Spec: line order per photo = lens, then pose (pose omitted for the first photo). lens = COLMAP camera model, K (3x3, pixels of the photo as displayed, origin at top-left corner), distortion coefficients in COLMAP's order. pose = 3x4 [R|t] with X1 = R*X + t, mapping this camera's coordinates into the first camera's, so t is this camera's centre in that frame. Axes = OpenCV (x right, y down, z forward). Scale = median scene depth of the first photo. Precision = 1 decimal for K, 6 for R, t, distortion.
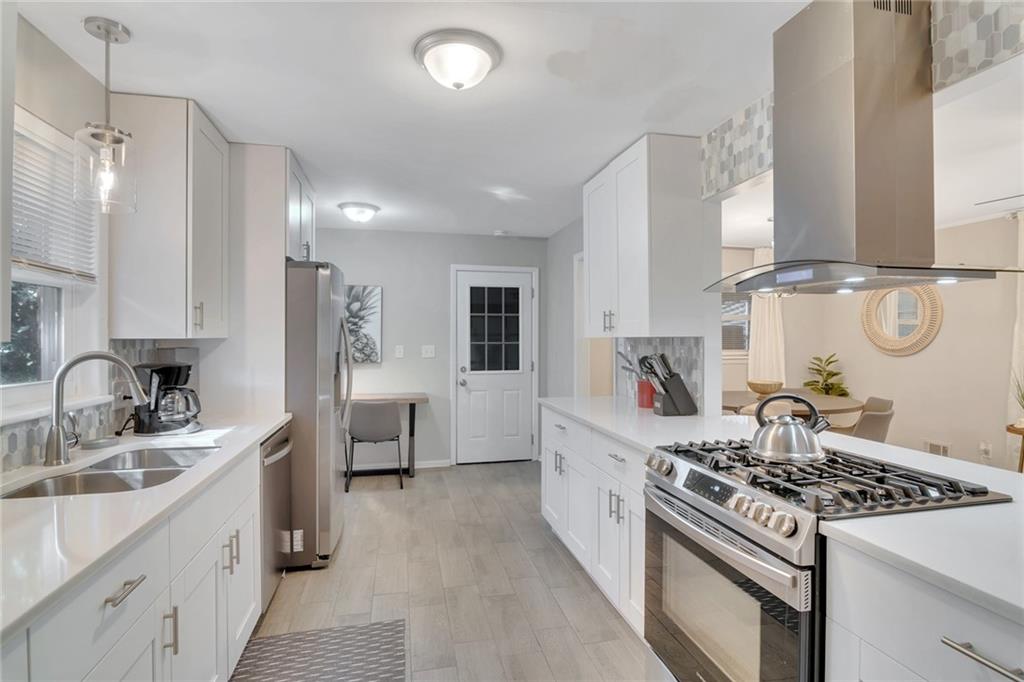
lens RADIAL K [[496.8, 0, 513.5], [0, 496.8, 338.1], [0, 0, 1]] dist [-0.001376, -0.001402]
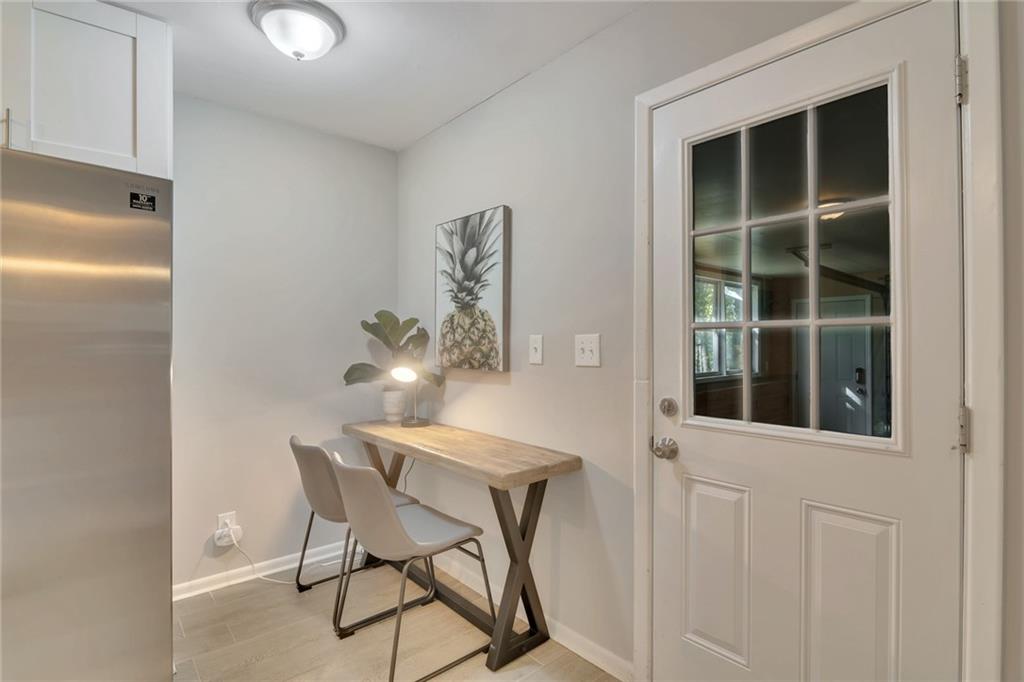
lens RADIAL K [[496.8, 0, 513.4], [0, 496.8, 339.8], [0, 0, 1]] dist [-0.001376, -0.001402]
pose [[0.490114, -0.001652, -0.871657, 0.136803], [-0.000053, 0.999998, -0.001926, 0.020663], [0.871659, 0.000990, 0.490113, 0.787356]]
